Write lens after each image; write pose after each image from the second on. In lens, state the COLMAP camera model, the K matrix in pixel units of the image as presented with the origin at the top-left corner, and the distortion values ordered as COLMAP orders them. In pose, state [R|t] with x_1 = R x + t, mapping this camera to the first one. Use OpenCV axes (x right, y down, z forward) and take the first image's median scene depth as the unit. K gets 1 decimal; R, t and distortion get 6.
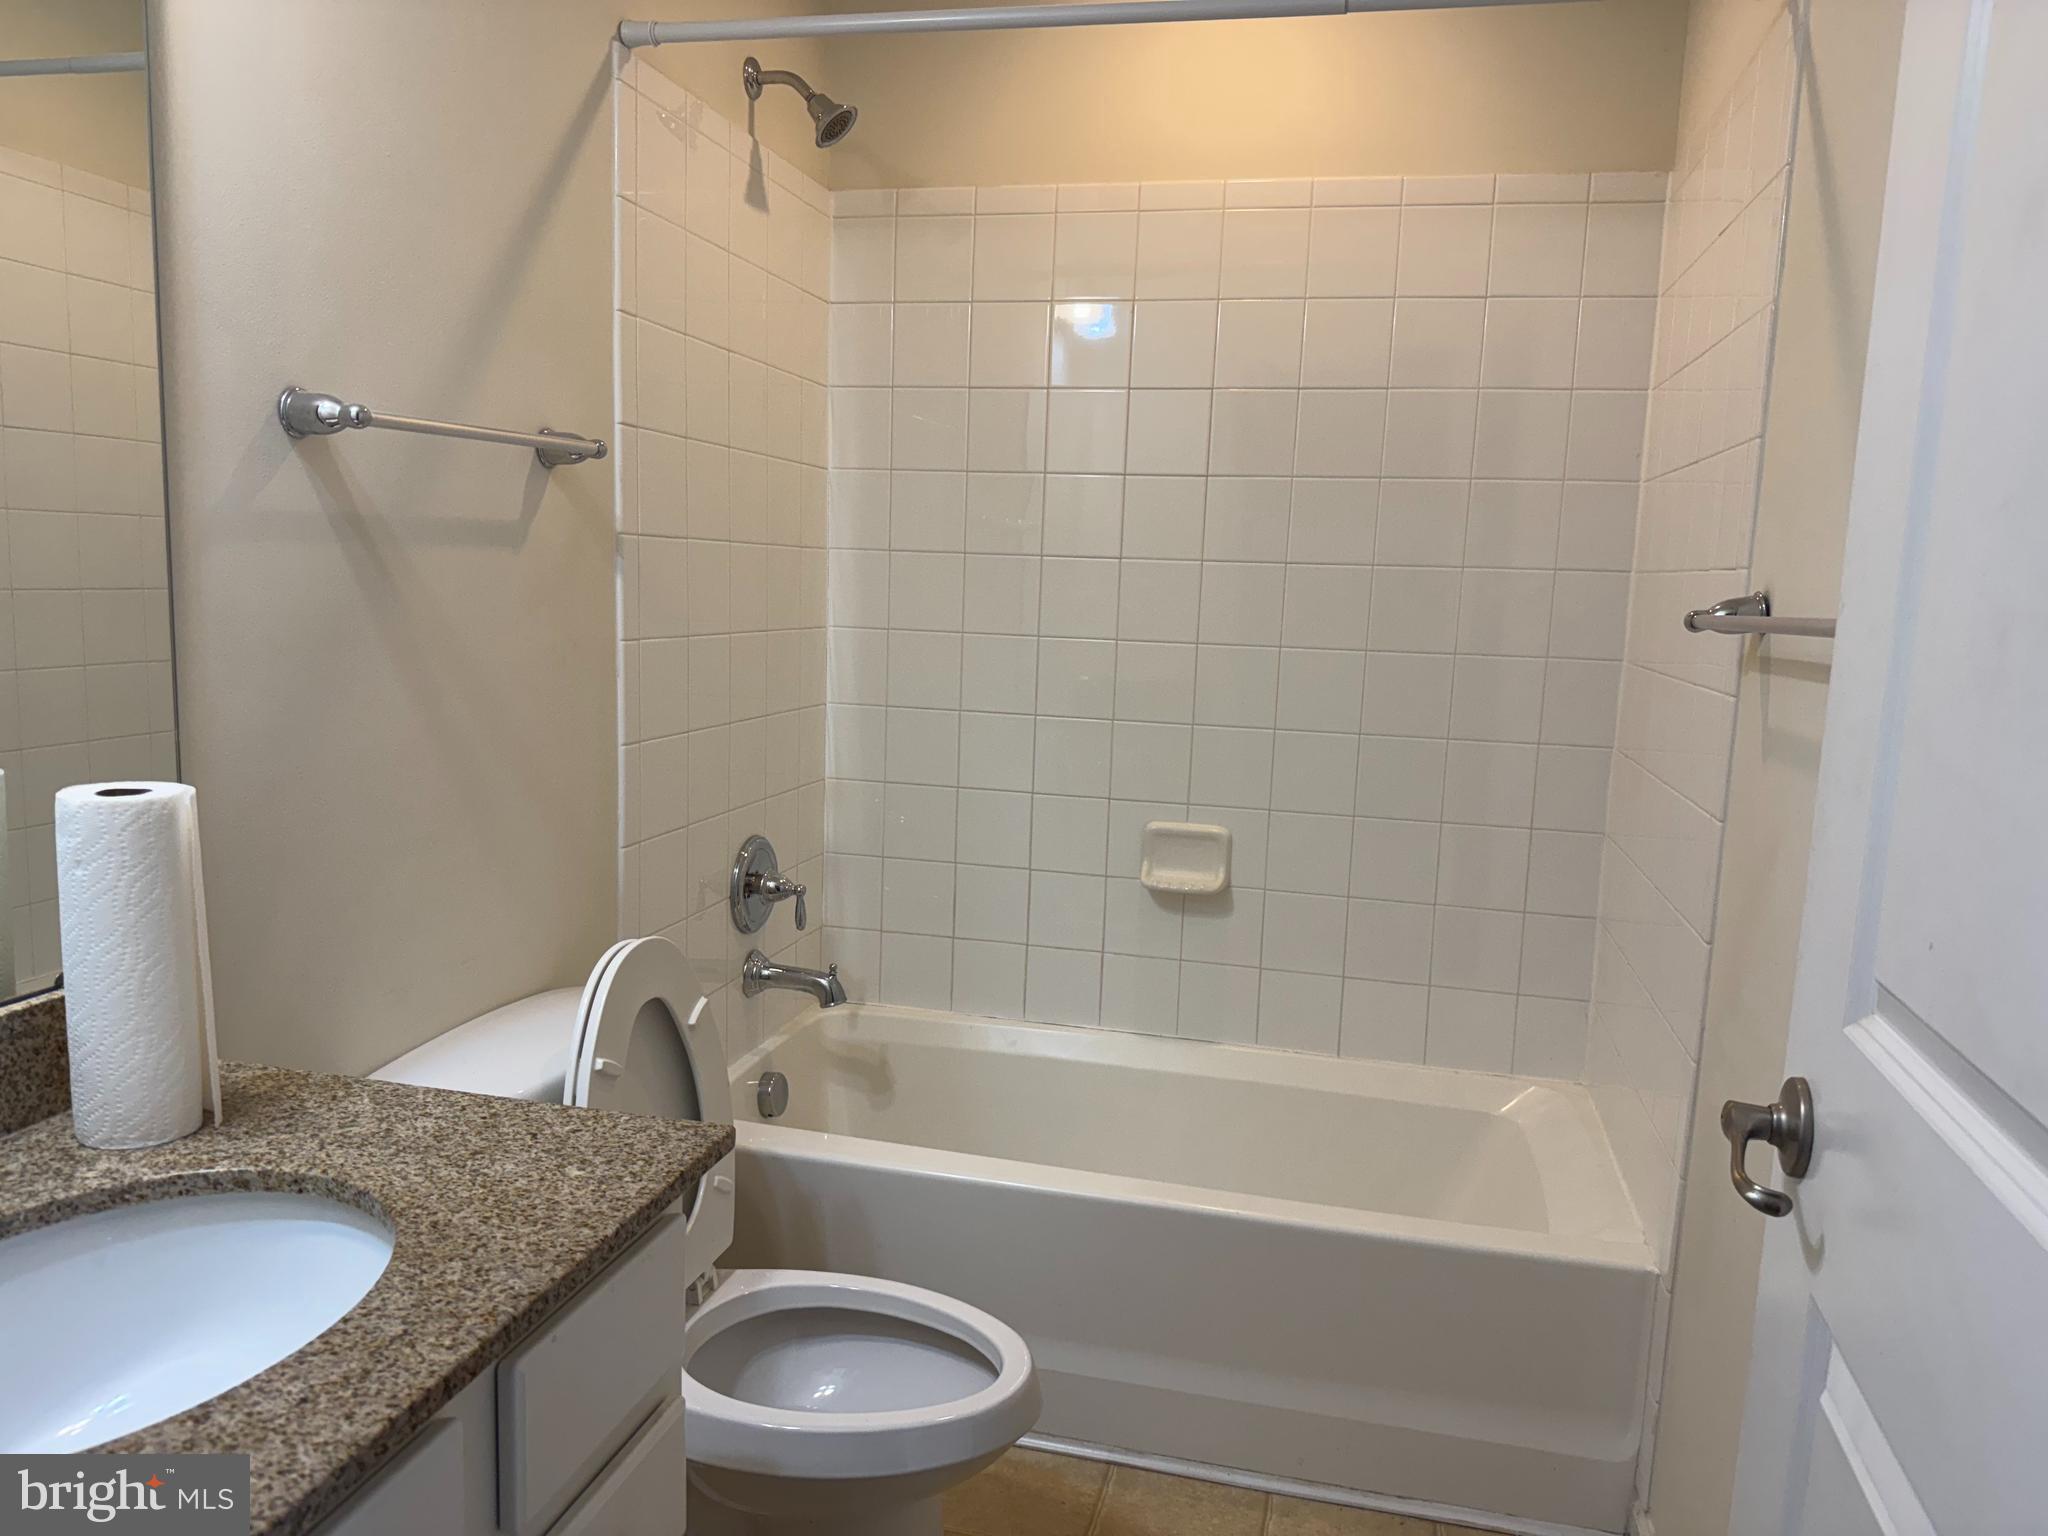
lens RADIAL K [[1440.7, 0, 1044.7], [0, 1440.7, 757.1], [0, 0, 1]] dist [0.034828, -0.056864]
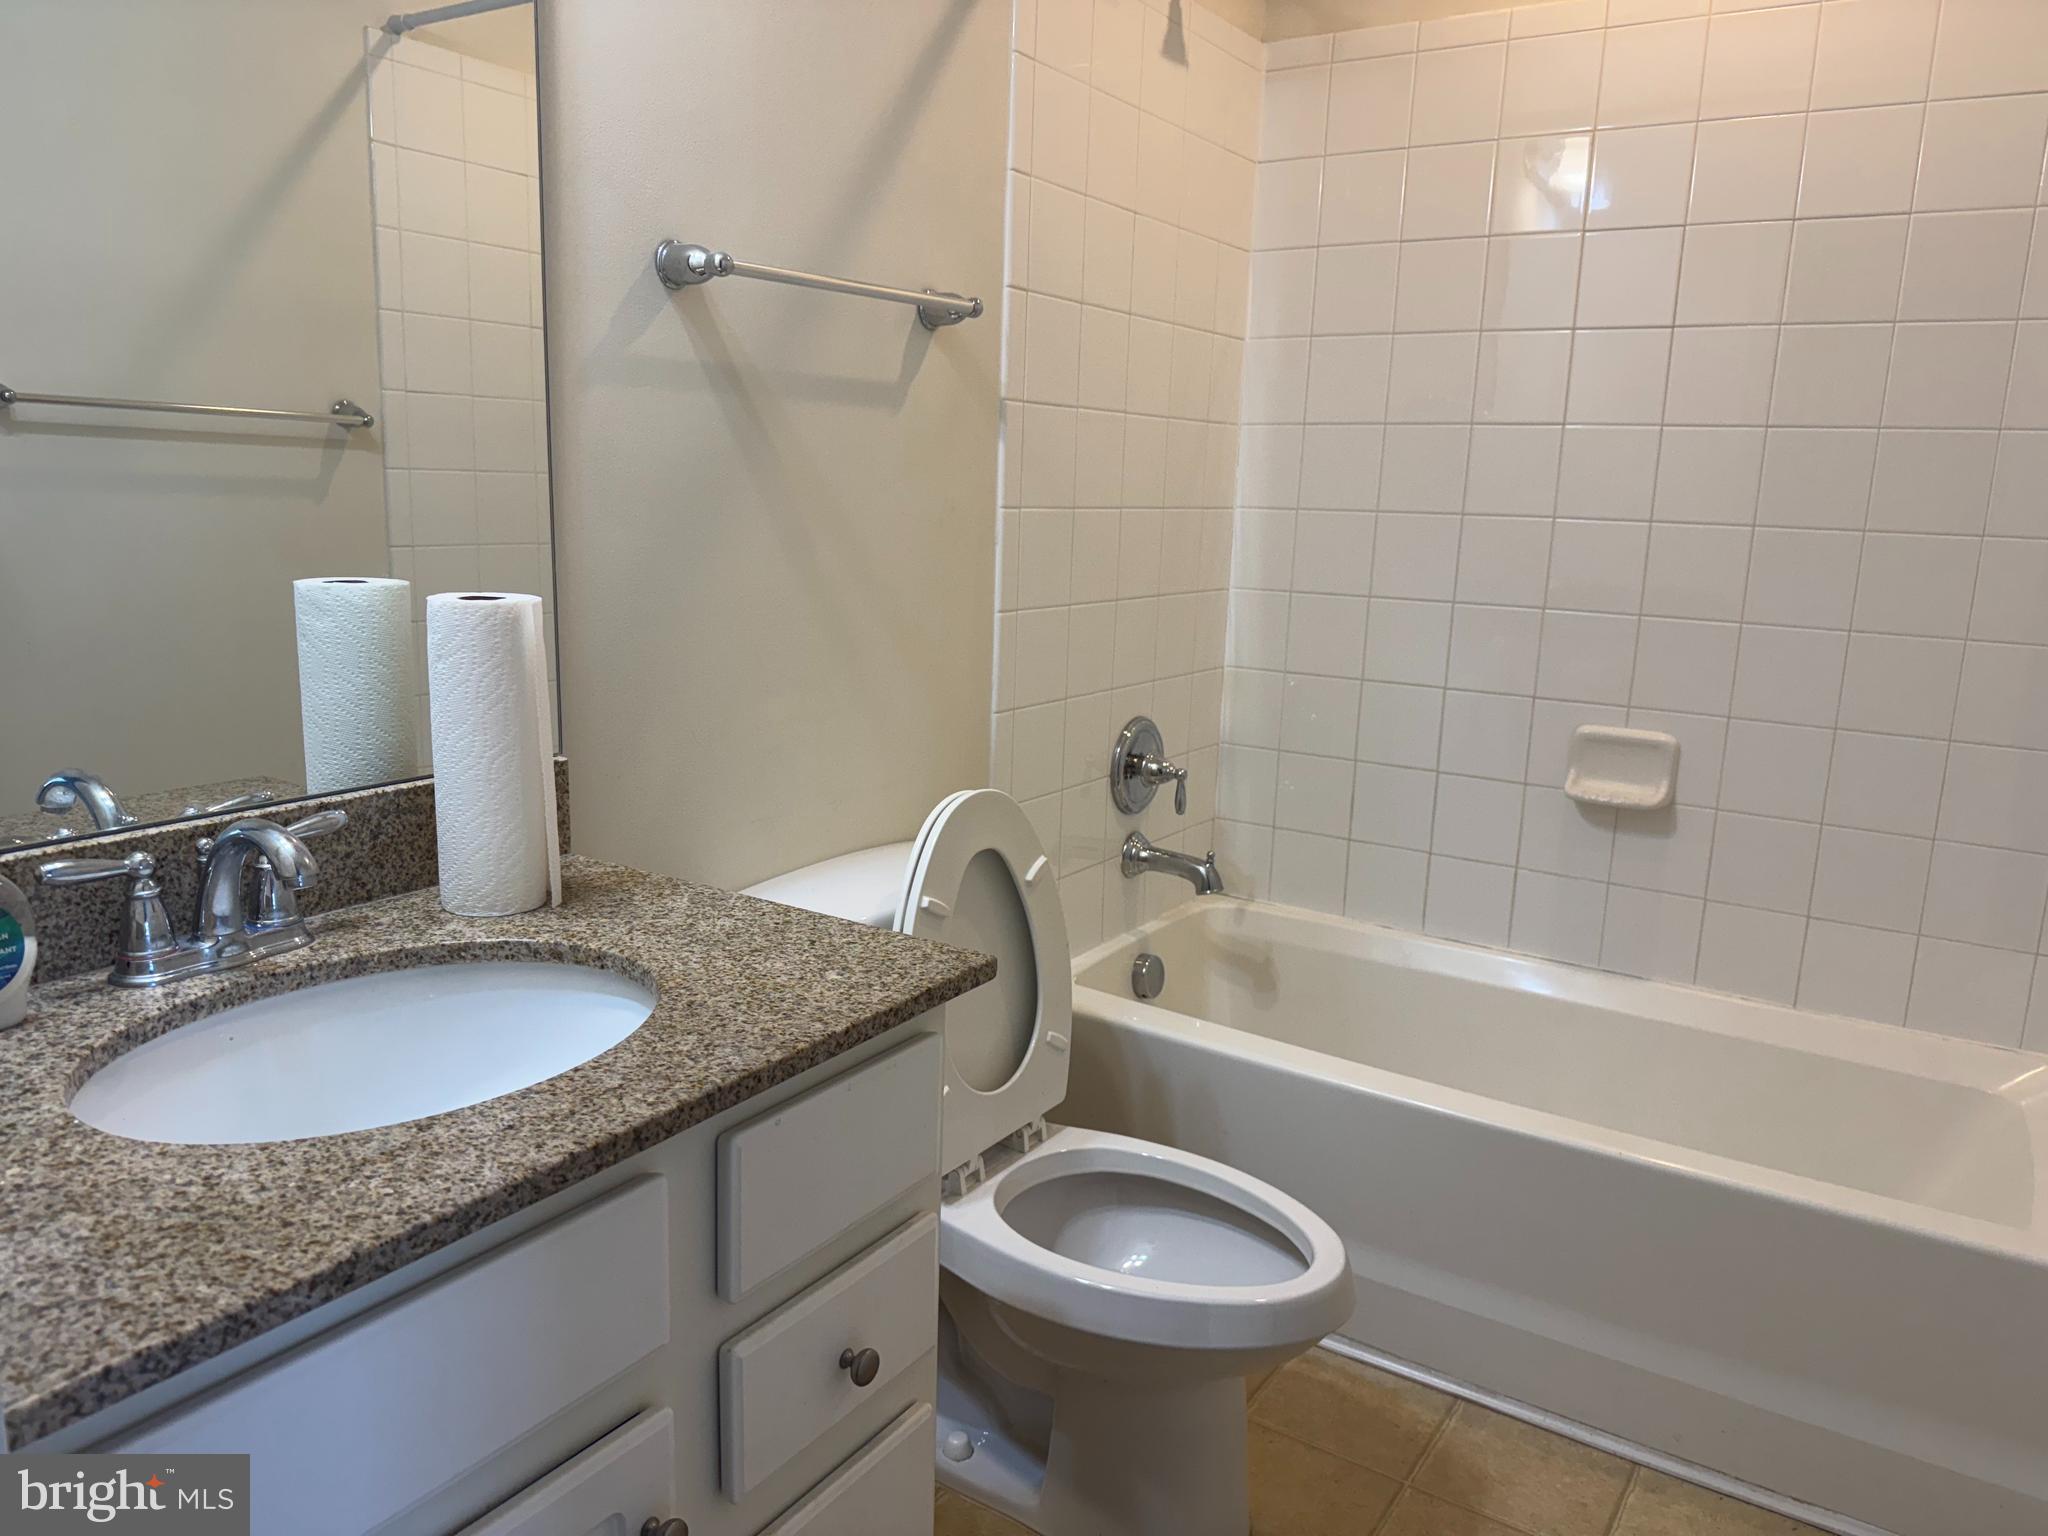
lens RADIAL K [[1440.7, 0, 1020.6], [0, 1440.7, 776.2], [0, 0, 1]] dist [0.034828, -0.056864]
pose [[0.938871, 0.057576, -0.339421, 0.078808], [-0.036752, 0.997044, 0.067468, 0.041817], [0.342302, -0.050870, 0.938212, 0.057375]]
